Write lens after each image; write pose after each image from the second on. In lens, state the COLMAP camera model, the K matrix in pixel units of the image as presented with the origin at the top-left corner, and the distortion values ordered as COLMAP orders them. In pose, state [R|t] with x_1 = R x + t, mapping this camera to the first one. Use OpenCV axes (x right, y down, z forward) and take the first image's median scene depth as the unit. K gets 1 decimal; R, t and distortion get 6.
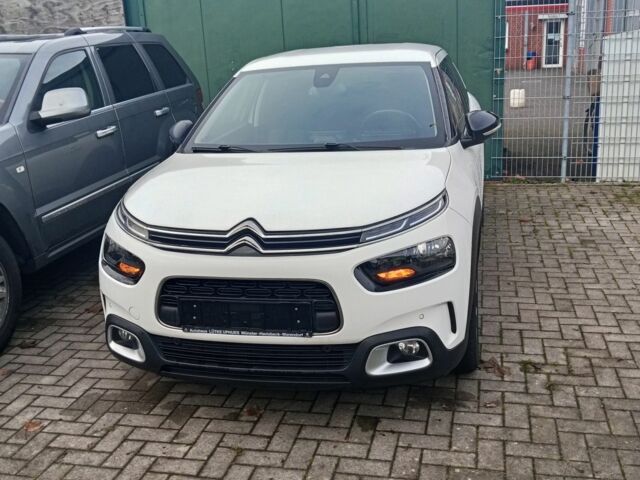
lens RADIAL K [[694.5, 0, 319.8], [0, 694.5, 215.8], [0, 0, 1]] dist [0.013781, 0.007666]
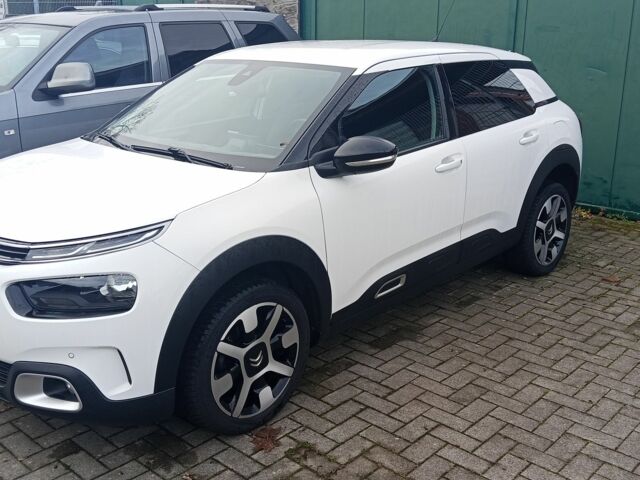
lens RADIAL K [[691.2, 0, 320.0], [0, 691.2, 240.0], [0, 0, 1]] dist [0.044240, -0.004451]
pose [[0.874015, 0.198628, -0.443447, 0.532511], [-0.168934, 0.979915, 0.105961, -0.100541], [0.455587, -0.017698, 0.890015, 0.234992]]
